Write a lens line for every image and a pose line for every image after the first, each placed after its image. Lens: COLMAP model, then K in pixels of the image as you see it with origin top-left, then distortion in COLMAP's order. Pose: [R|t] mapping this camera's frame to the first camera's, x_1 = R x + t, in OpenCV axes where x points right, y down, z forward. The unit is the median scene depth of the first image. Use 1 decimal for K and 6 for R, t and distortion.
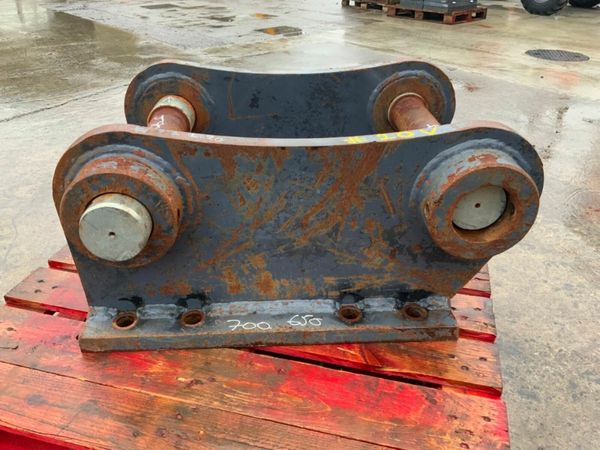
lens RADIAL K [[497.2, 0, 301.3], [0, 497.2, 223.5], [0, 0, 1]] dist [0.110687, -0.235595]
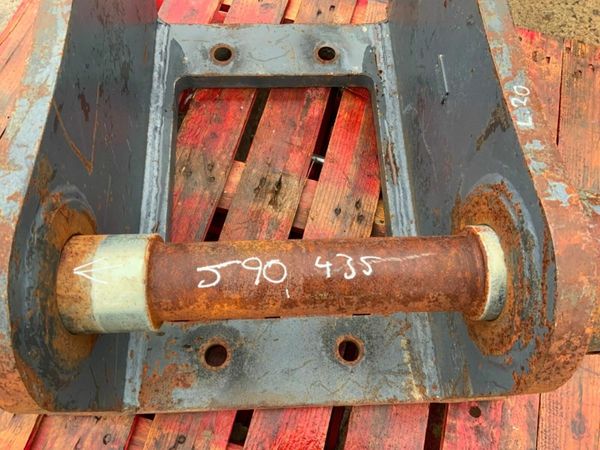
lens RADIAL K [[501.3, 0, 301.3], [0, 501.3, 226.7], [0, 0, 1]] dist [0.046243, -0.086768]
pose [[0.010734, -0.923915, 0.382448, -0.470428], [0.470707, 0.342113, 0.813261, -0.623769], [-0.882225, 0.171291, 0.438565, 0.838421]]
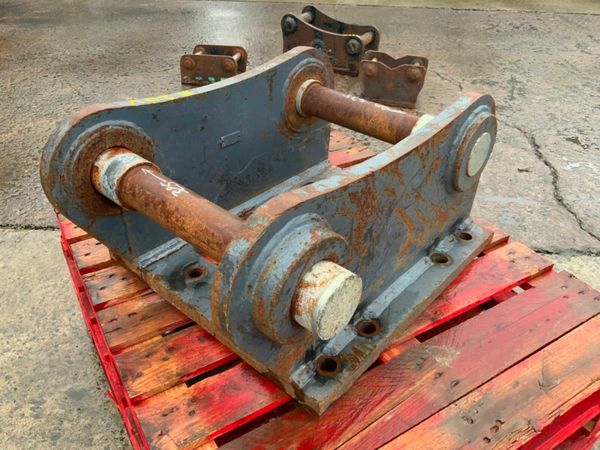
lens RADIAL K [[497.2, 0, 301.3], [0, 497.2, 223.5], [0, 0, 1]] dist [0.110687, -0.235595]
pose [[-0.696961, 0.383151, -0.606169, 0.699182], [-0.388367, 0.508927, 0.768222, -0.952473], [0.602841, 0.770836, -0.205899, 1.463385]]
